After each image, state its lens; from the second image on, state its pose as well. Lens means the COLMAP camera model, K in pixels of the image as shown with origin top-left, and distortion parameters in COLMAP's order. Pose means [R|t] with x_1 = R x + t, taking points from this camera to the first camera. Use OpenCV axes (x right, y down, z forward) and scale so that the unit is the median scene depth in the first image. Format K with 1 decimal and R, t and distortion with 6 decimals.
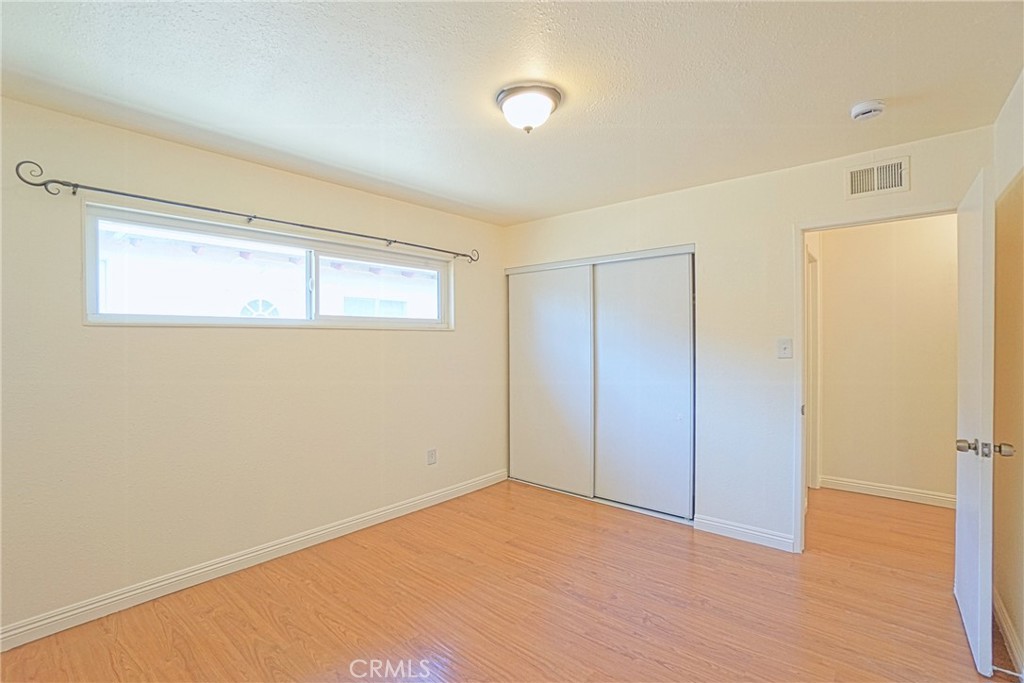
lens RADIAL K [[467.0, 0, 514.3], [0, 467.0, 340.4], [0, 0, 1]] dist [0.003105, 0.001091]
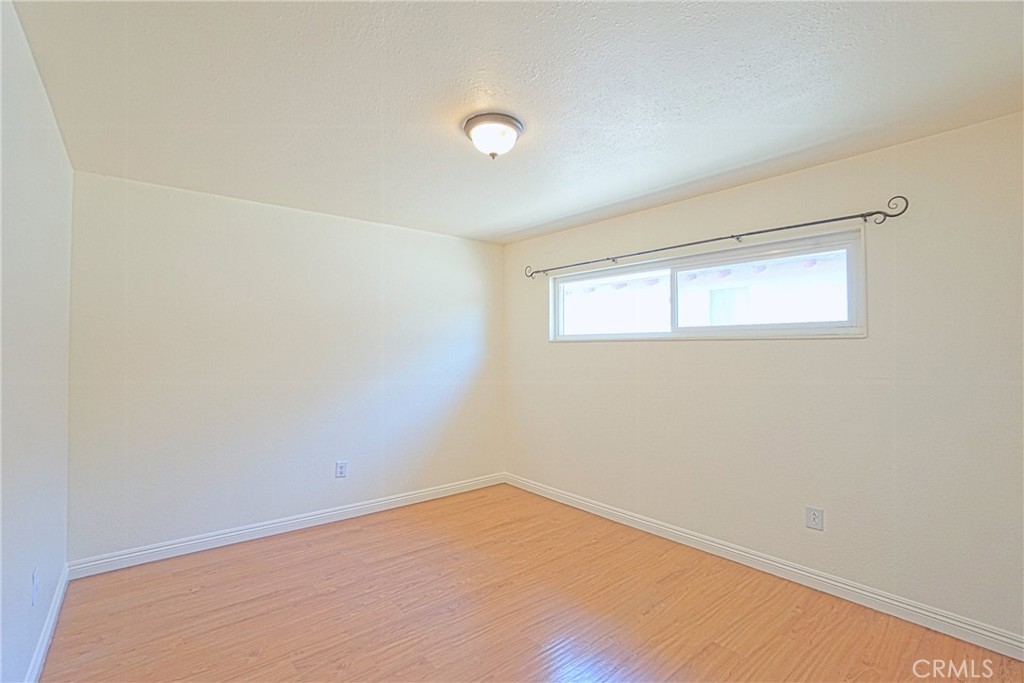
lens RADIAL K [[467.0, 0, 514.8], [0, 467.0, 342.5], [0, 0, 1]] dist [0.003105, 0.001091]
pose [[-0.120314, -0.010758, -0.992678, 0.579050], [-0.004920, 0.999935, -0.010240, -0.005660], [0.992724, 0.003652, -0.120360, 0.638508]]
